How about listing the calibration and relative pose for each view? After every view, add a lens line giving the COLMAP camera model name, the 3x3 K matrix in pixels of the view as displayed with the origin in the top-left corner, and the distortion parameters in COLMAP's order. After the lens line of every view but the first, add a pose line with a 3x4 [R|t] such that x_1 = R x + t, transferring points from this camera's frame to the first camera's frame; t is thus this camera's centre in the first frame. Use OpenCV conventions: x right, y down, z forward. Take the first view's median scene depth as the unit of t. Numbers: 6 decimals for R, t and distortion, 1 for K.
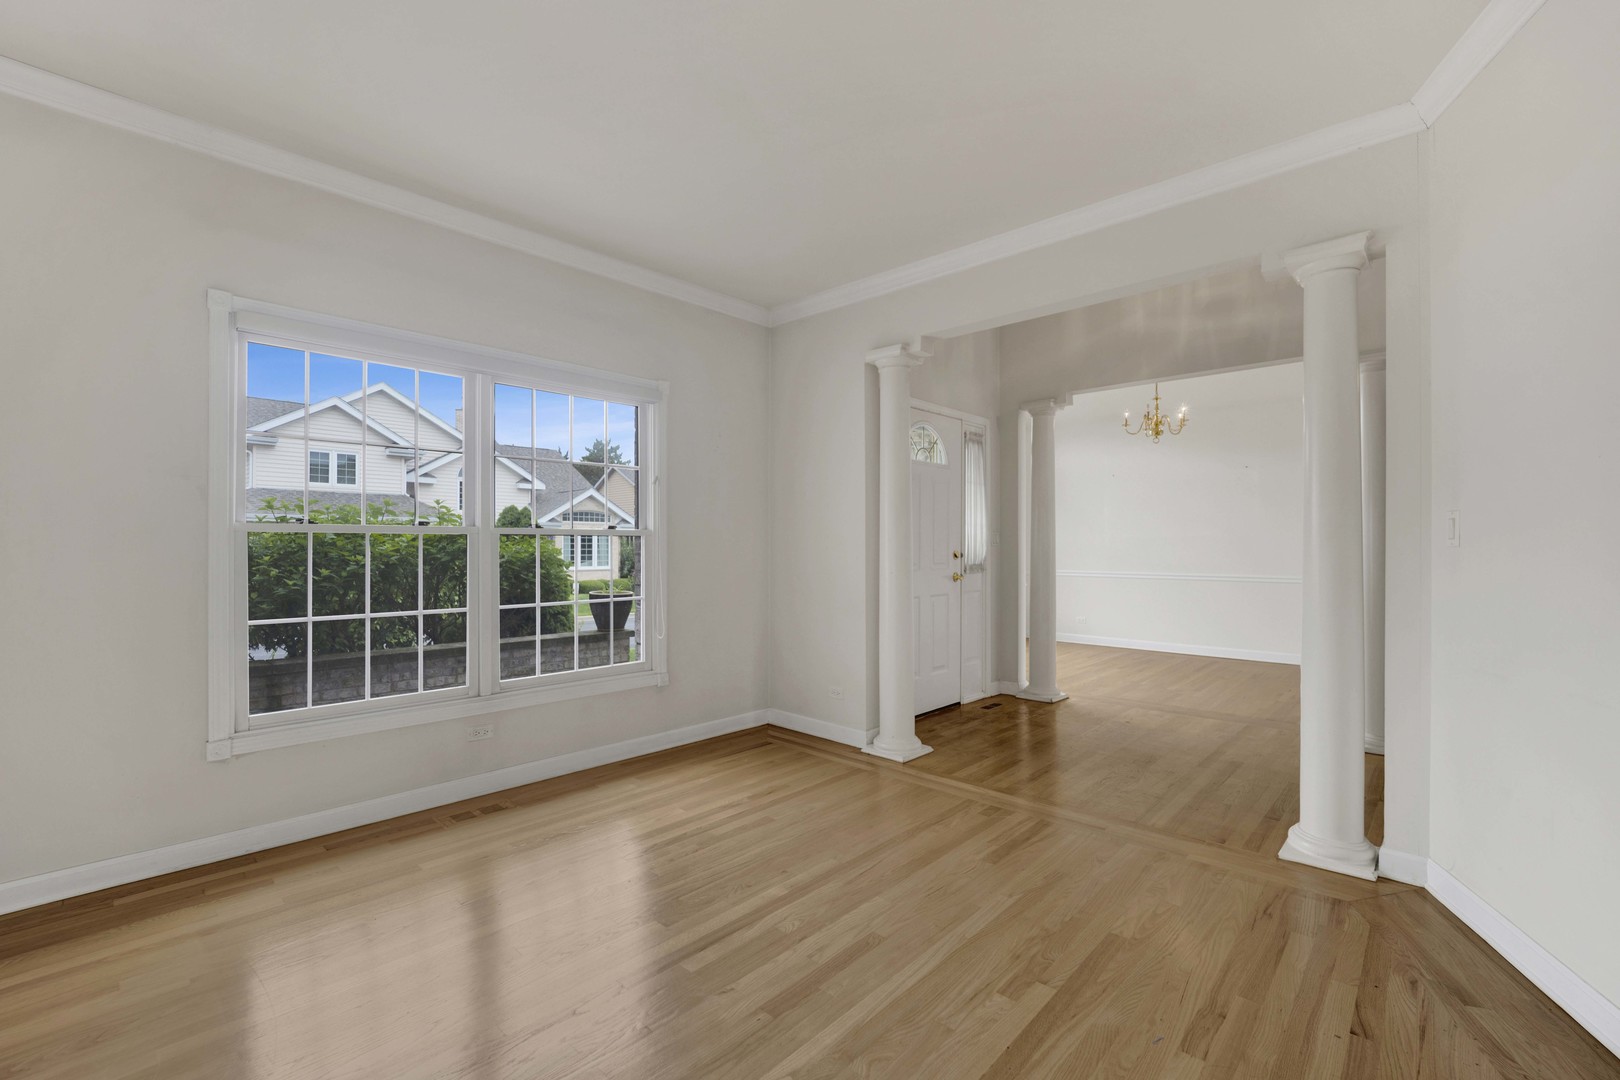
lens RADIAL K [[702.3, 0, 822.7], [0, 702.3, 544.4], [0, 0, 1]] dist [-0.020899, -0.000112]
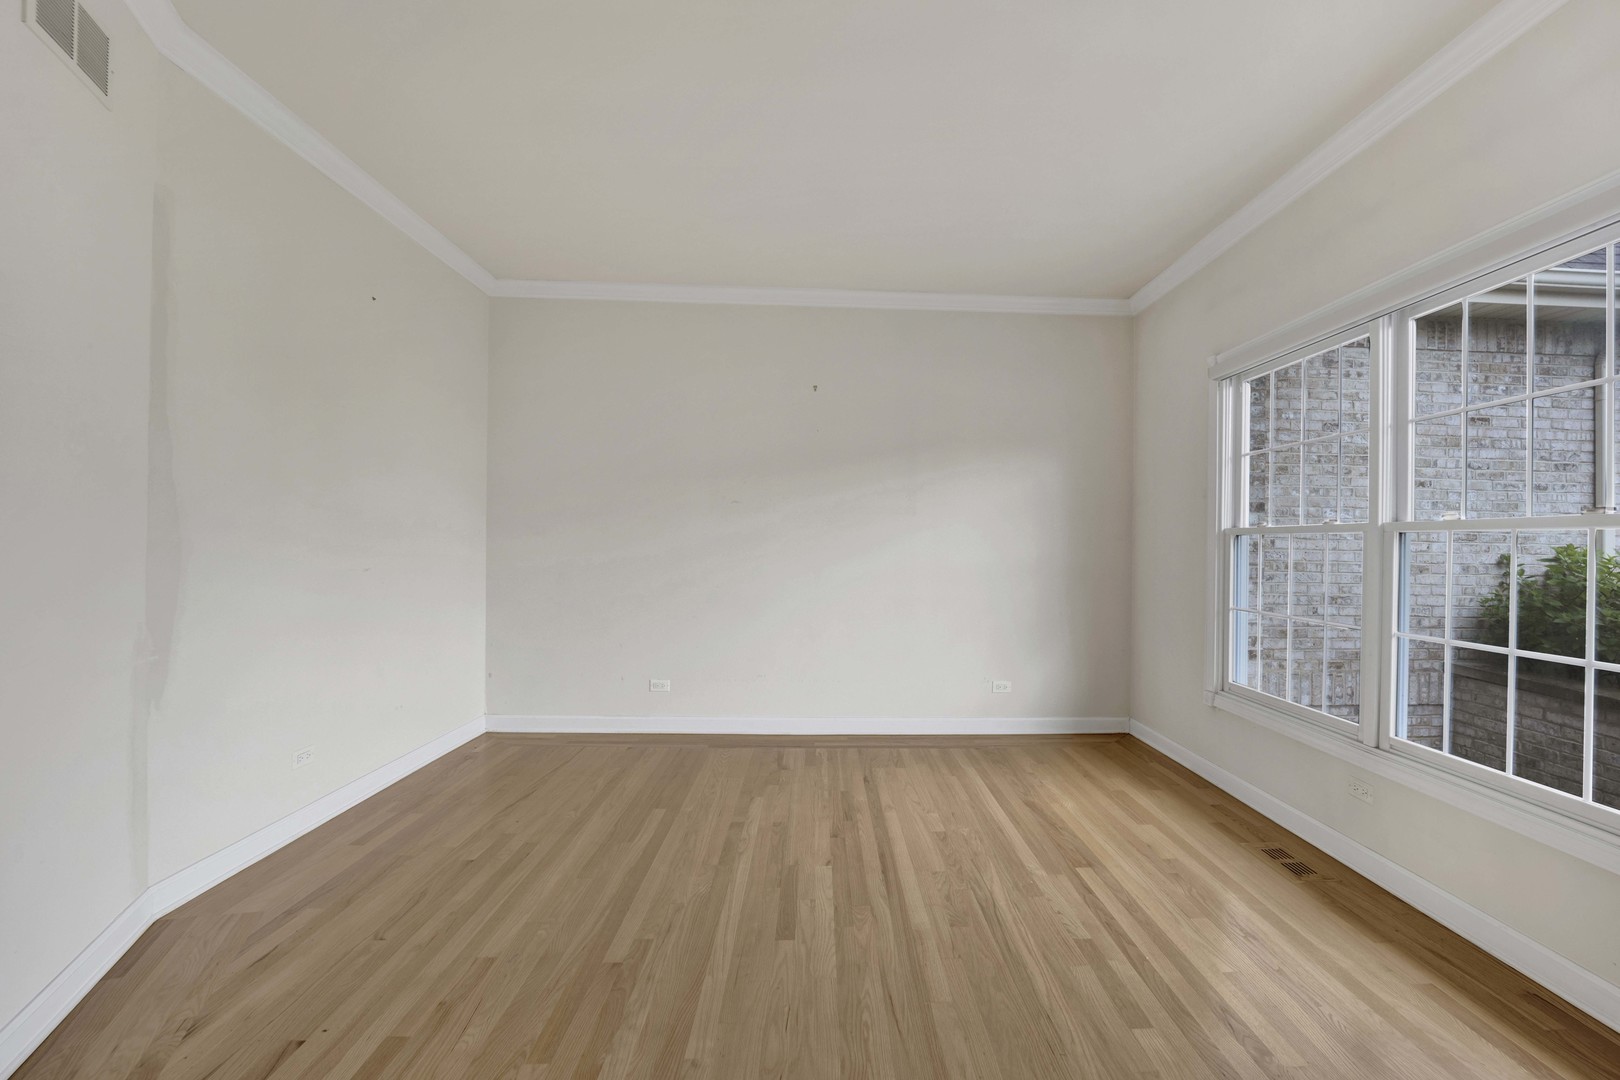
lens RADIAL K [[702.3, 0, 822.7], [0, 702.3, 544.4], [0, 0, 1]] dist [-0.020899, -0.000112]
pose [[-0.742969, -0.008888, -0.669267, 0.730419], [-0.011754, 0.999931, -0.000231, 0.007032], [0.669223, 0.007695, -0.743022, 1.827636]]
